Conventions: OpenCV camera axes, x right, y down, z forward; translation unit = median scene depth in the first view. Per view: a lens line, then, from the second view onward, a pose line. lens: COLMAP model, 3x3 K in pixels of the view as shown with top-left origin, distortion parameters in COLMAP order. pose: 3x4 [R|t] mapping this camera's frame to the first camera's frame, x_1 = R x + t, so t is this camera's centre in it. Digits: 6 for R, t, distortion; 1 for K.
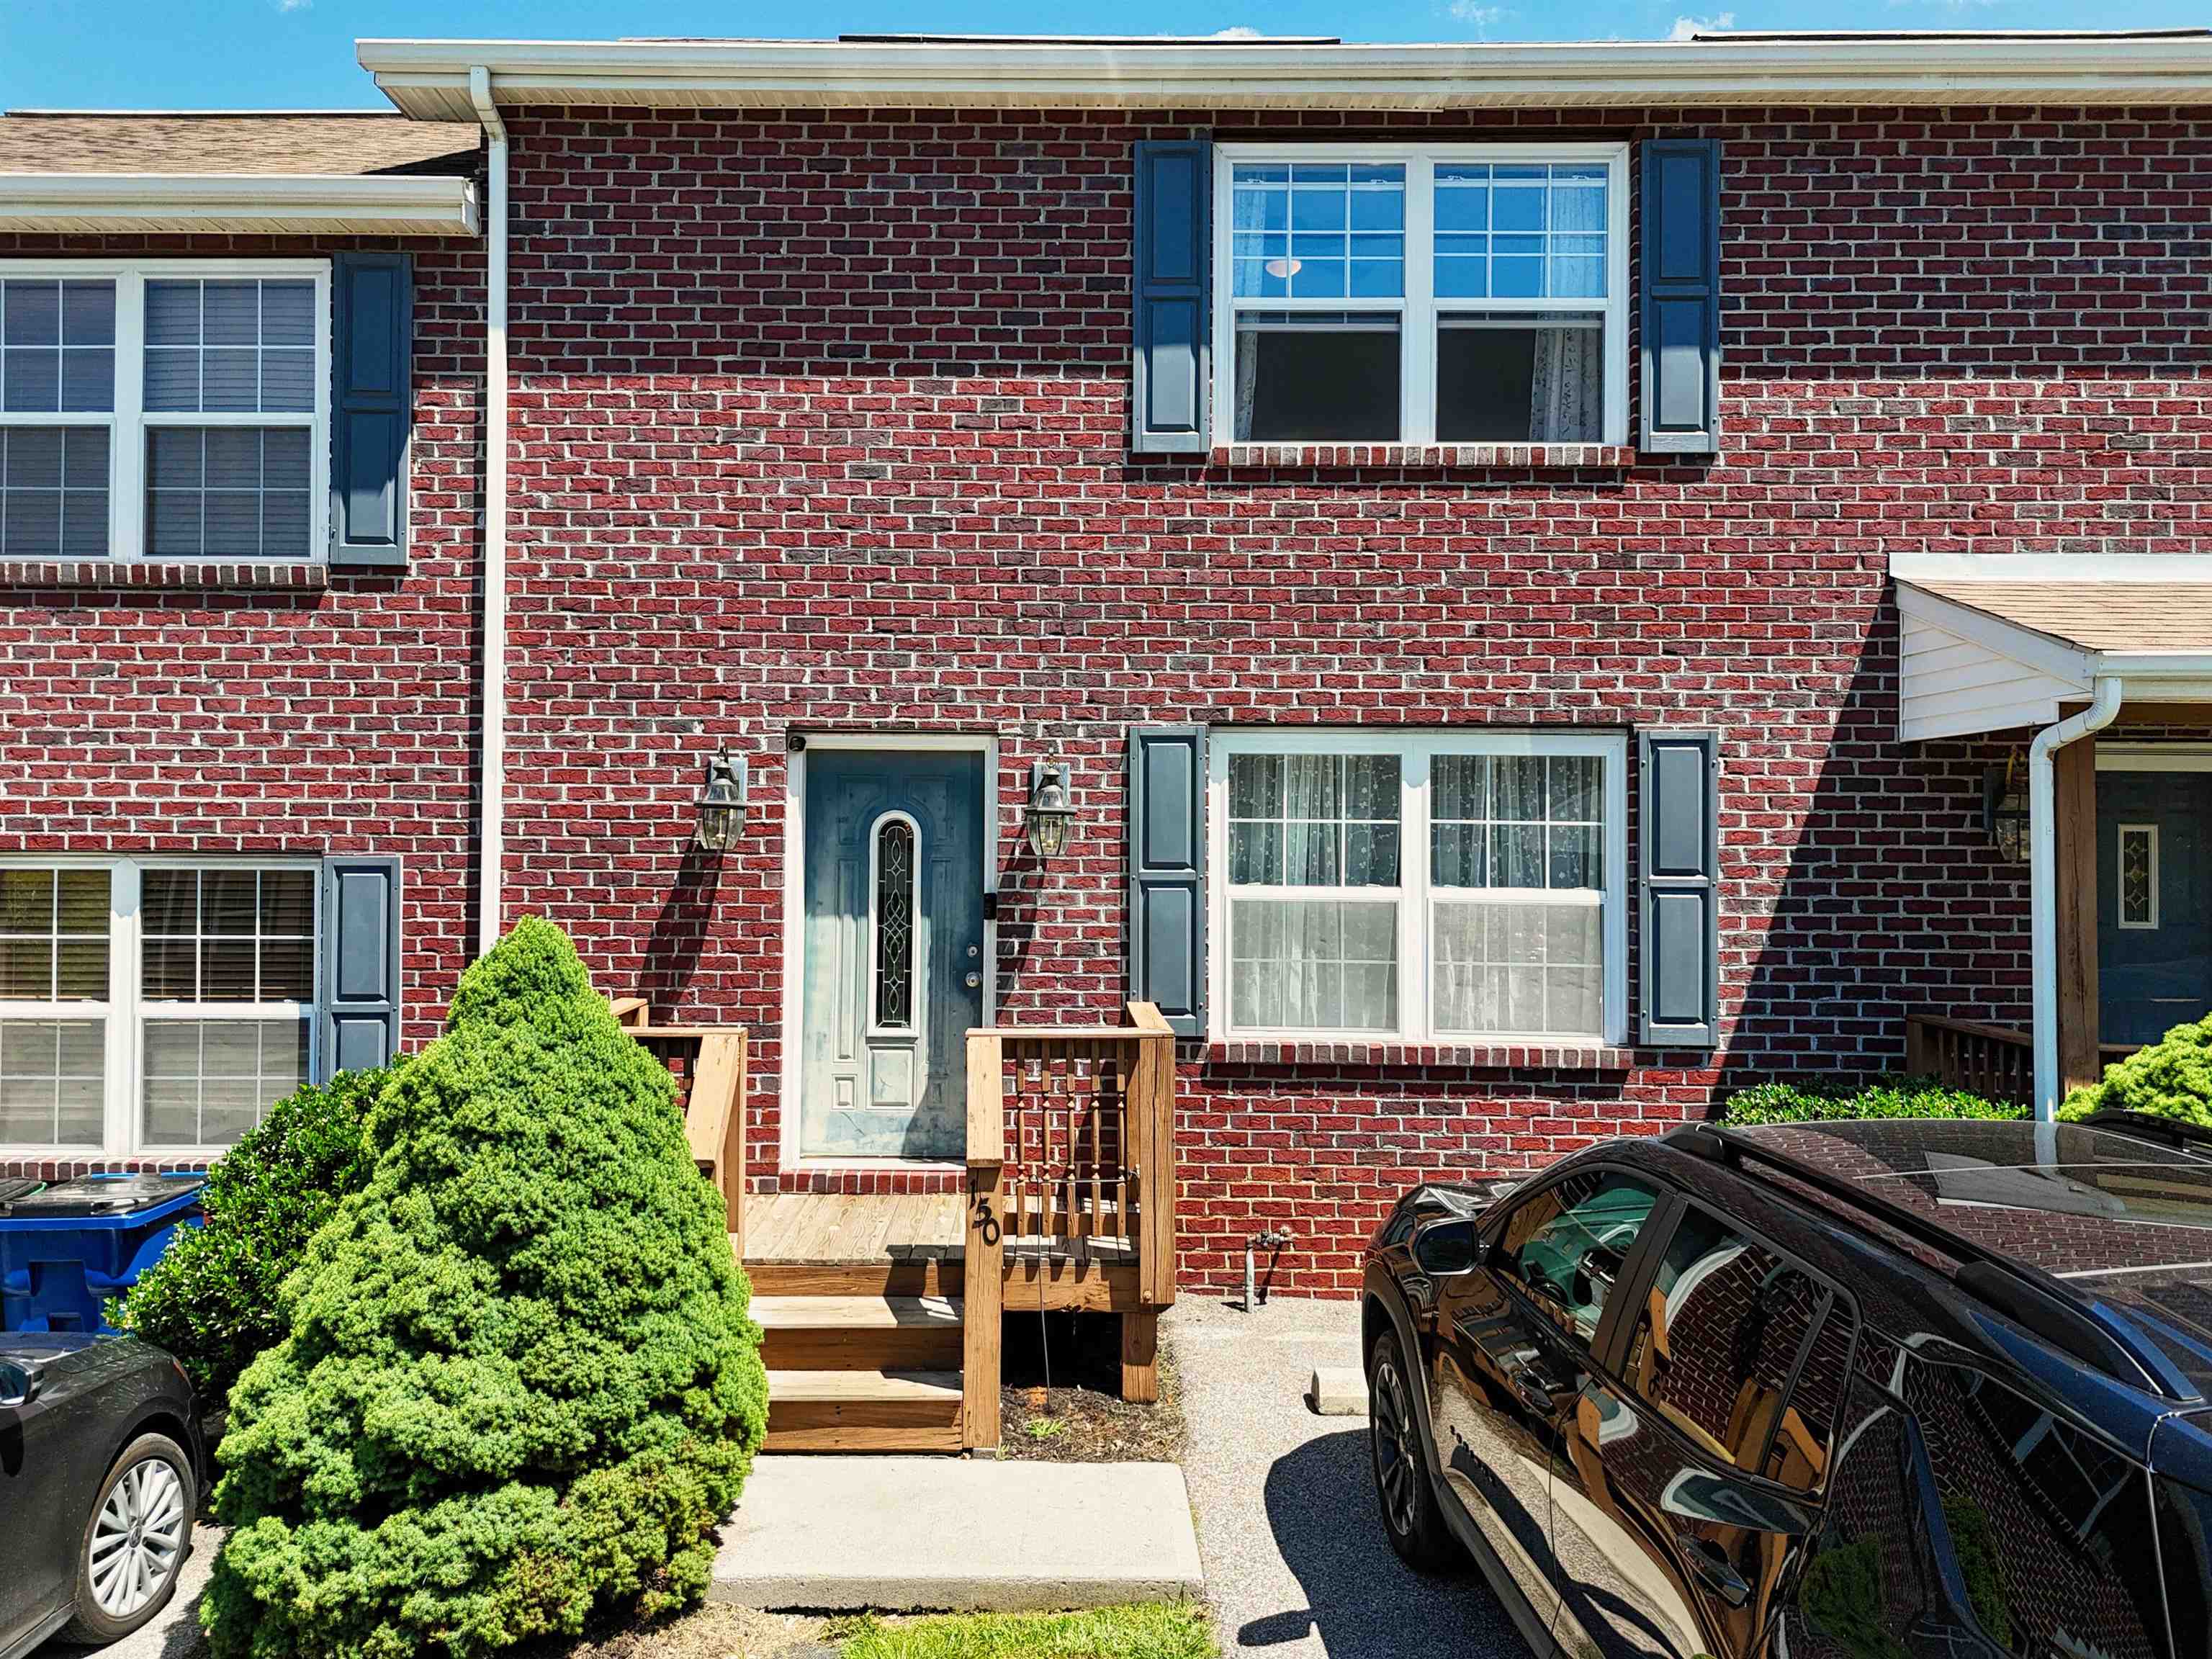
lens RADIAL K [[1702.9, 0, 1045.1], [0, 1702.9, 819.6], [0, 0, 1]] dist [0.048686, -0.026510]
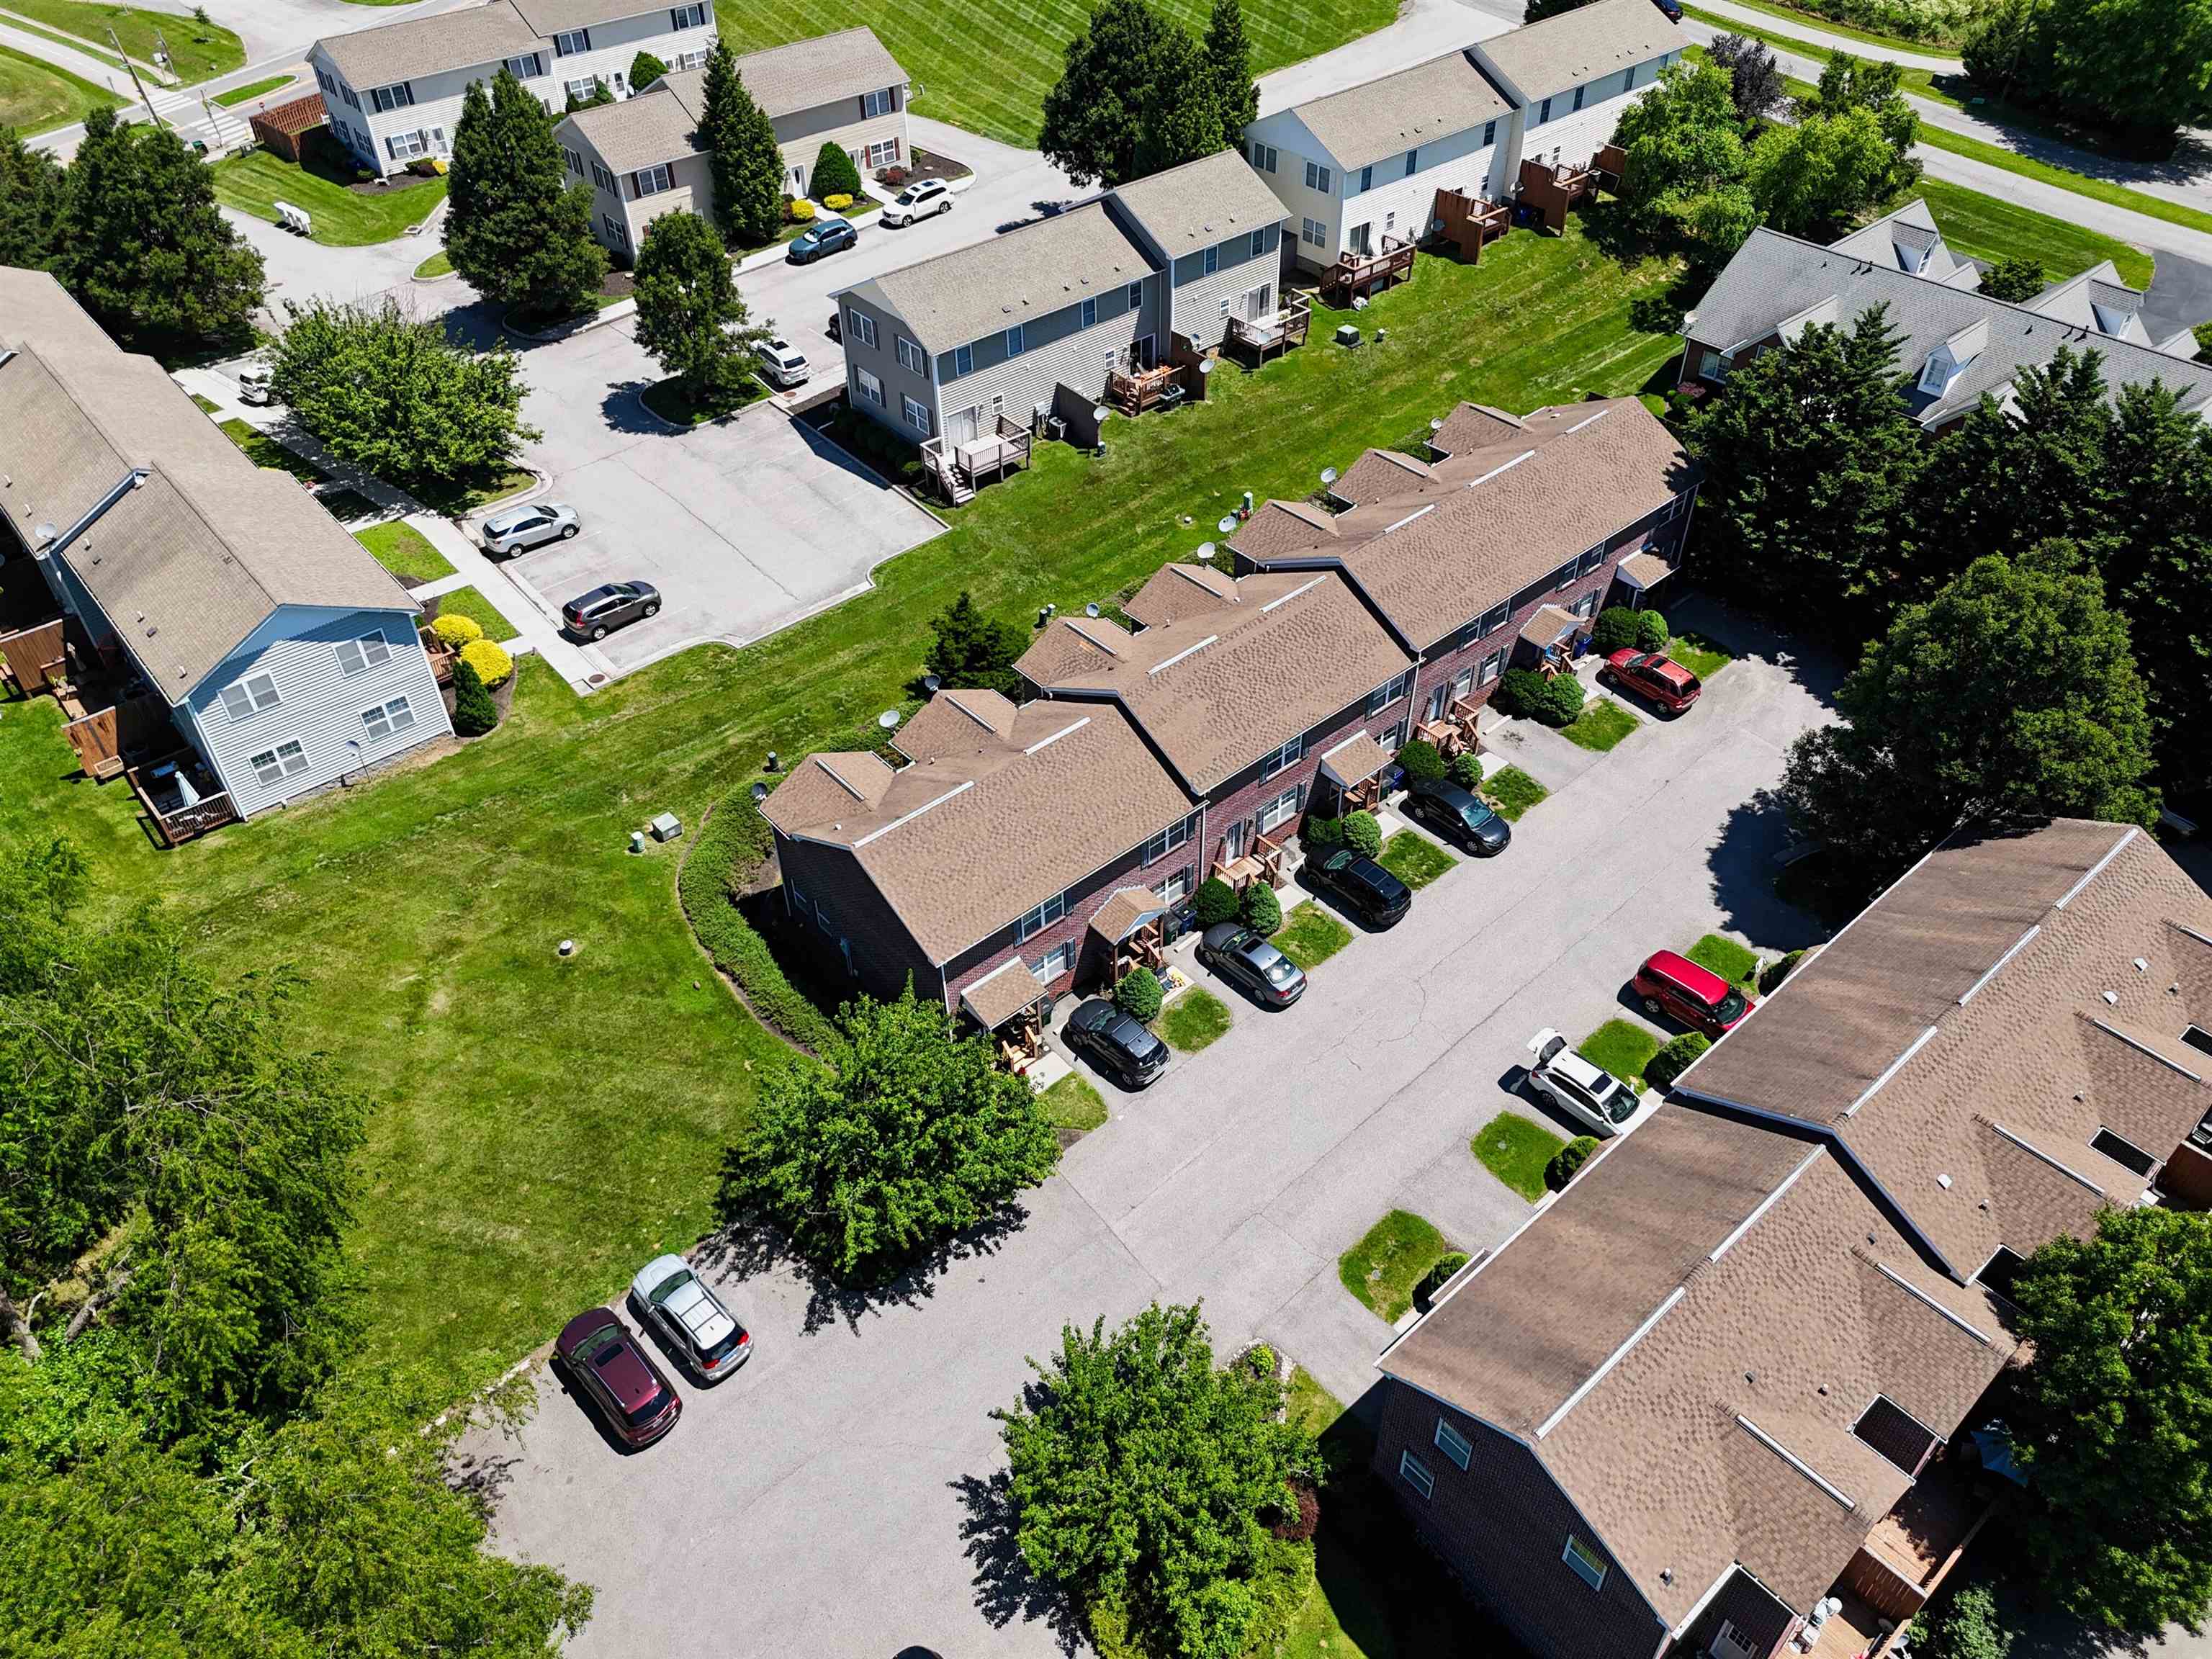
lens RADIAL K [[1639.0, 0, 1111.5], [0, 1639.0, 832.7], [0, 0, 1]] dist [0.067642, -0.065243]
pose [[0.739247, -0.461166, 0.490754, -4.402853], [0.003379, 0.731265, 0.682086, -5.371927], [-0.673426, -0.502572, 0.542143, -2.869121]]
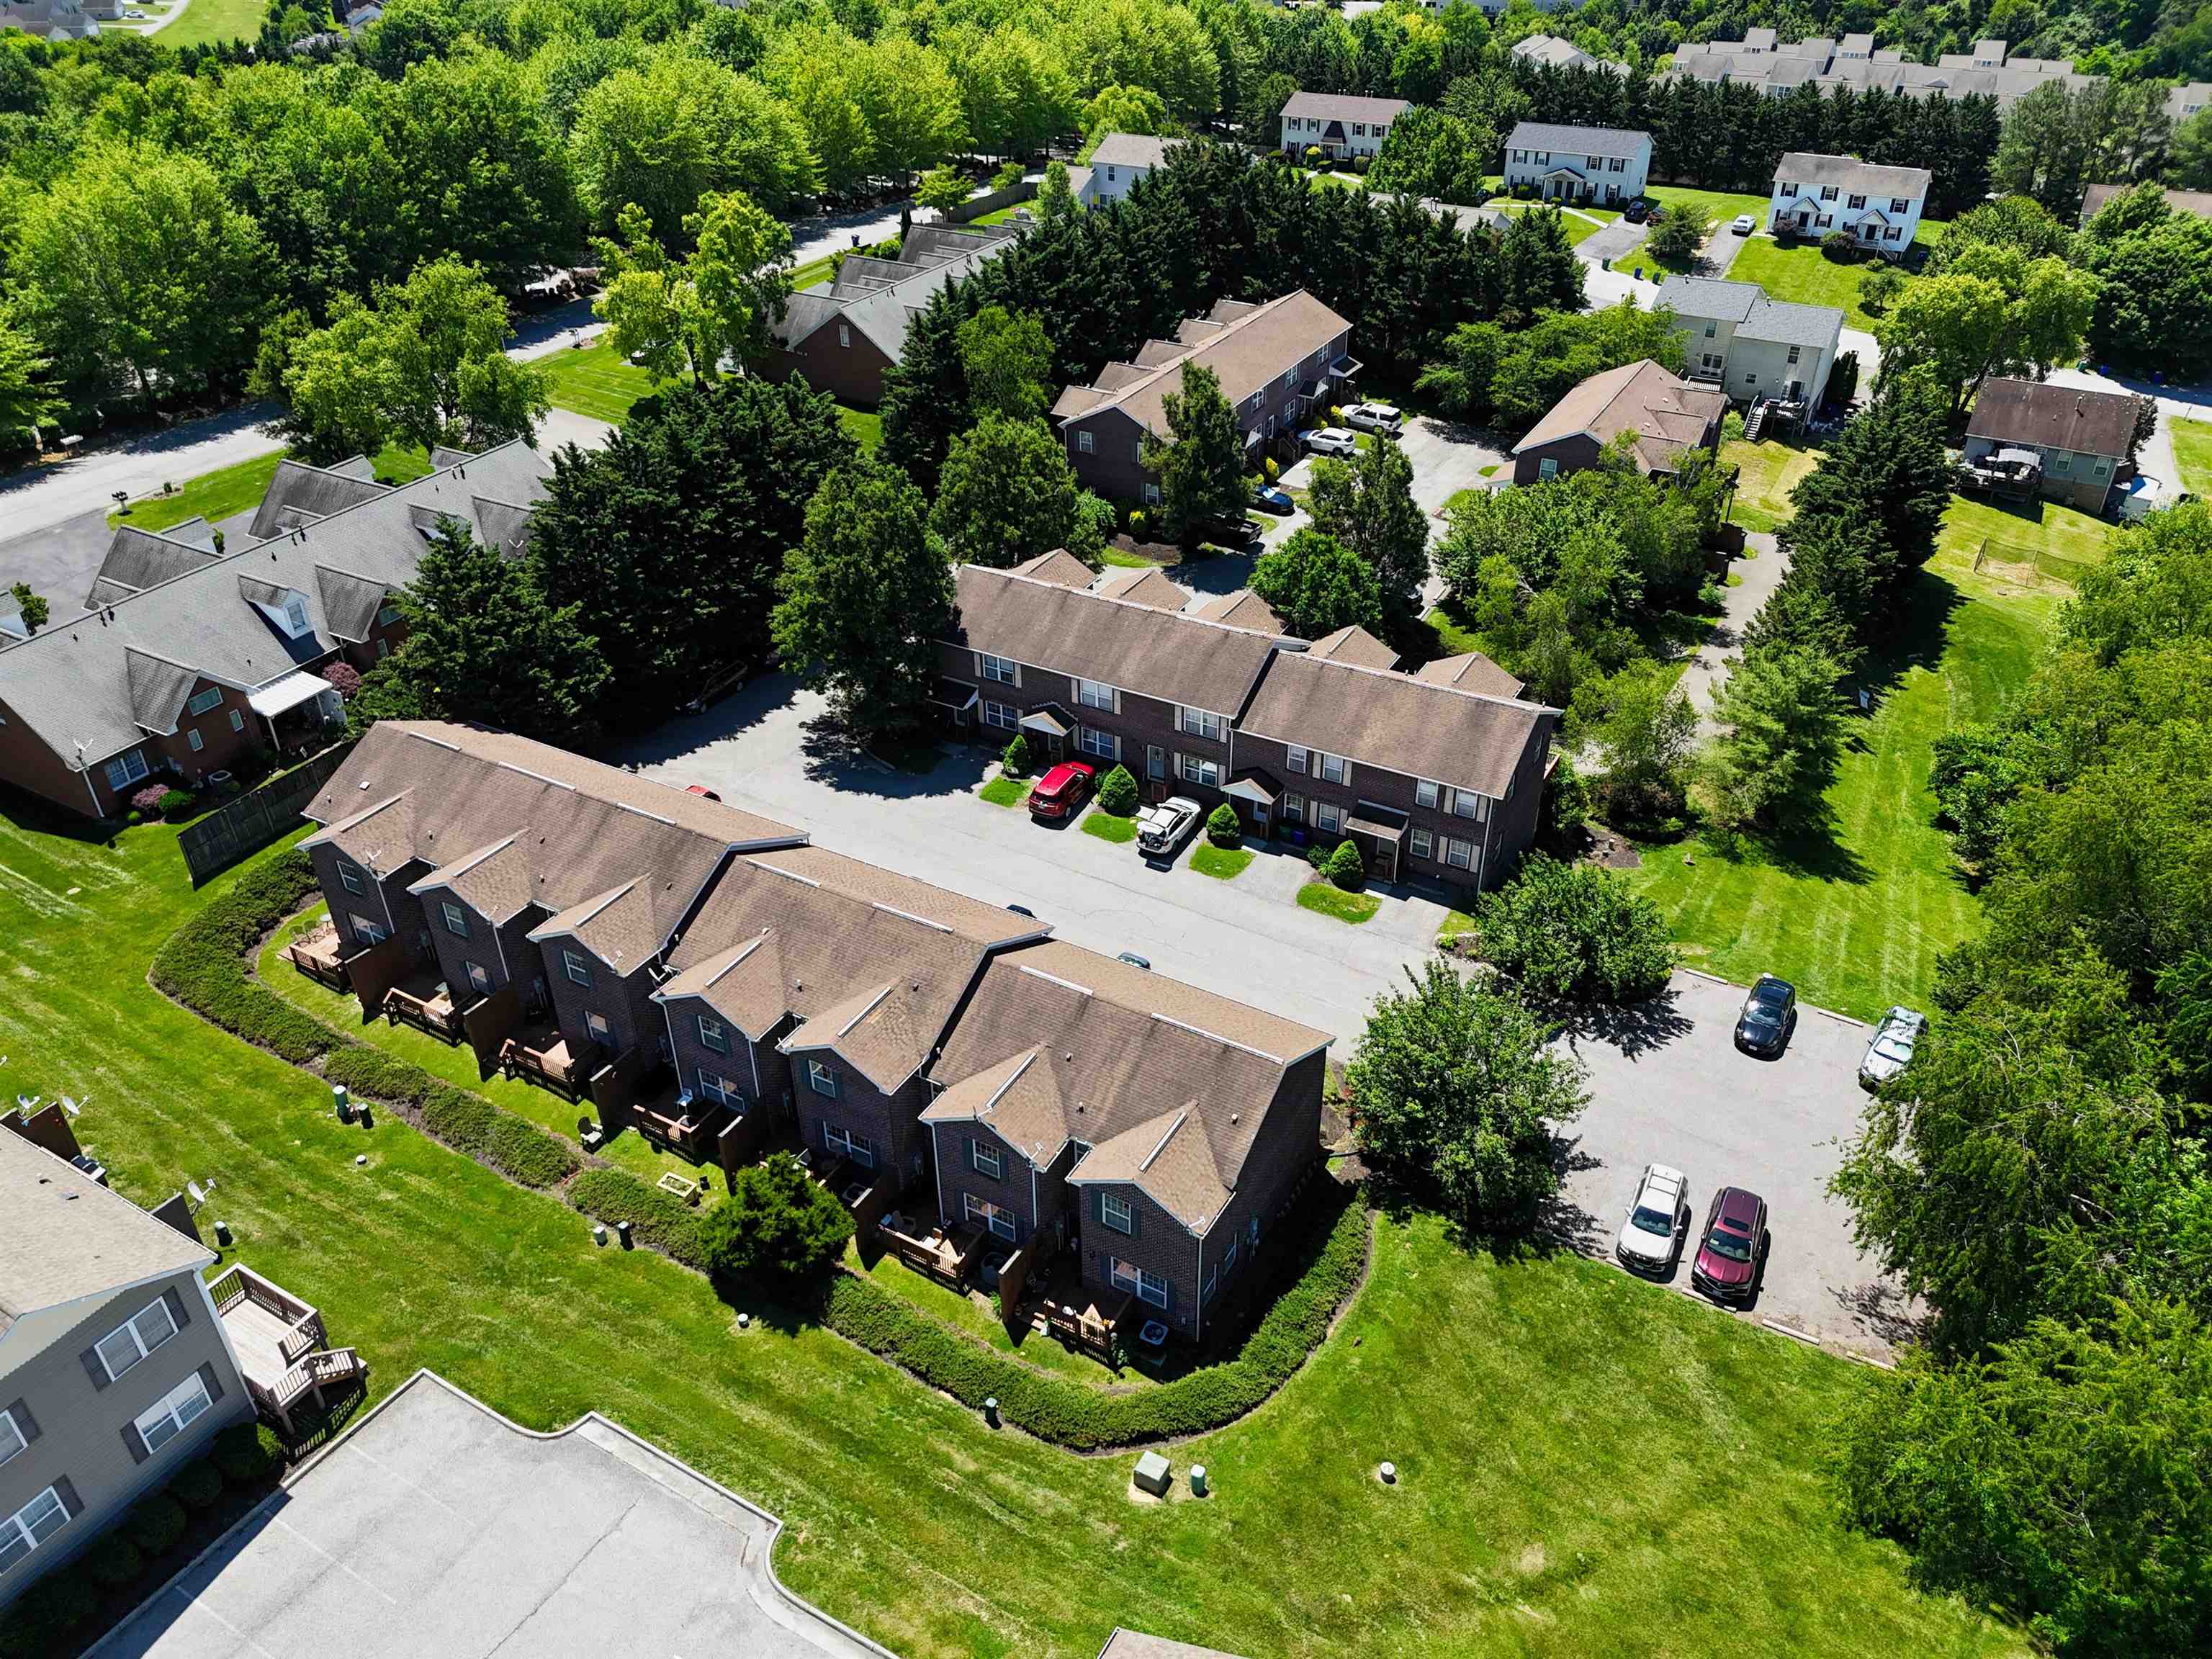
lens RADIAL K [[1639.0, 0, 1110.1], [0, 1639.0, 816.5], [0, 0, 1]] dist [0.067642, -0.065243]
pose [[-0.877369, -0.264849, 0.400097, -3.693296], [-0.017049, 0.850538, 0.525638, -5.132523], [-0.479513, 0.454357, -0.750751, 6.648250]]
